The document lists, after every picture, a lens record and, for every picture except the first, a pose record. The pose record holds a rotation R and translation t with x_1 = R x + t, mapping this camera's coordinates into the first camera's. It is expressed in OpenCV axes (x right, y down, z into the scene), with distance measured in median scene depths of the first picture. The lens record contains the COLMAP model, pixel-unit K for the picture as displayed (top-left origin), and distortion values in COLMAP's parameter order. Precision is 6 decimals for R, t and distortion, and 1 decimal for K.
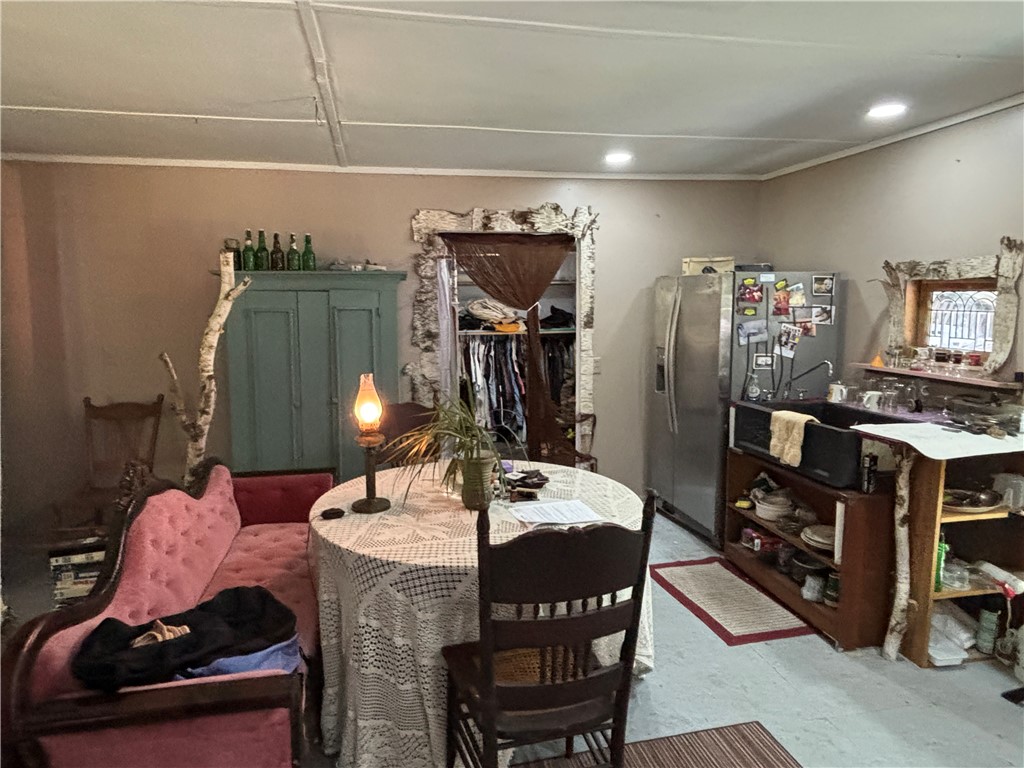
lens RADIAL K [[614.8, 0, 512.0], [0, 614.8, 384.0], [0, 0, 1]] dist [0.063962, -0.079120]
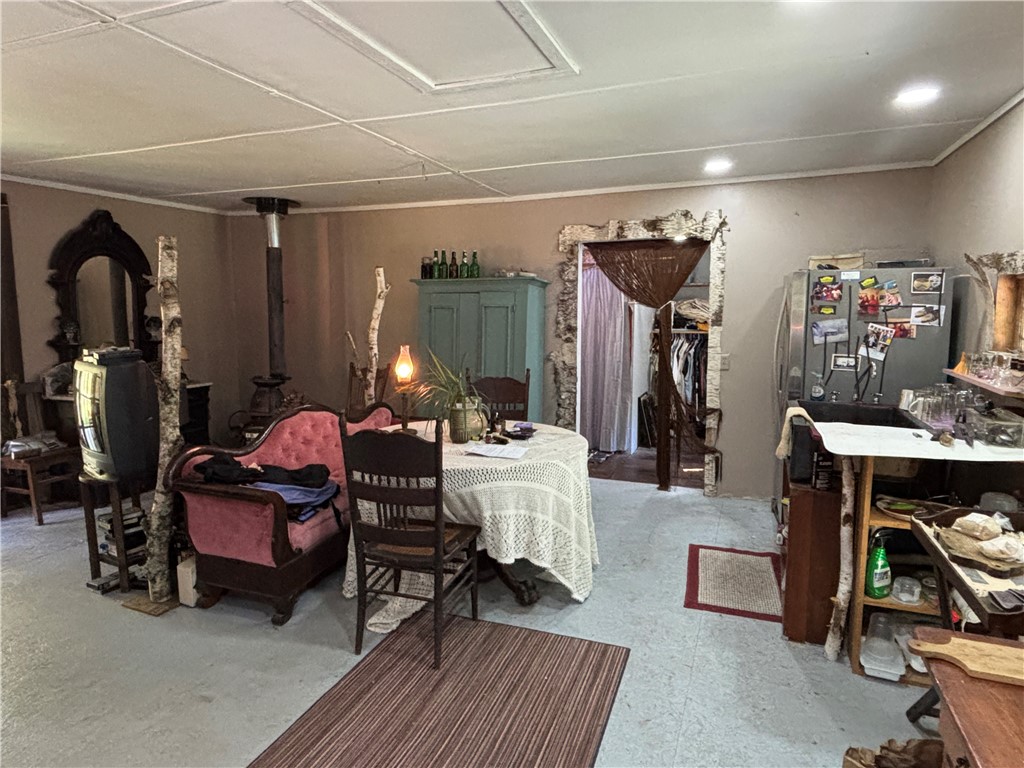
lens RADIAL K [[614.8, 0, 512.0], [0, 614.8, 384.0], [0, 0, 1]] dist [0.063962, -0.079120]
pose [[0.842109, 0.072776, -0.534374, 0.484758], [-0.075293, 0.997014, 0.017130, 0.019067], [0.534026, 0.025809, 0.845074, -0.086901]]
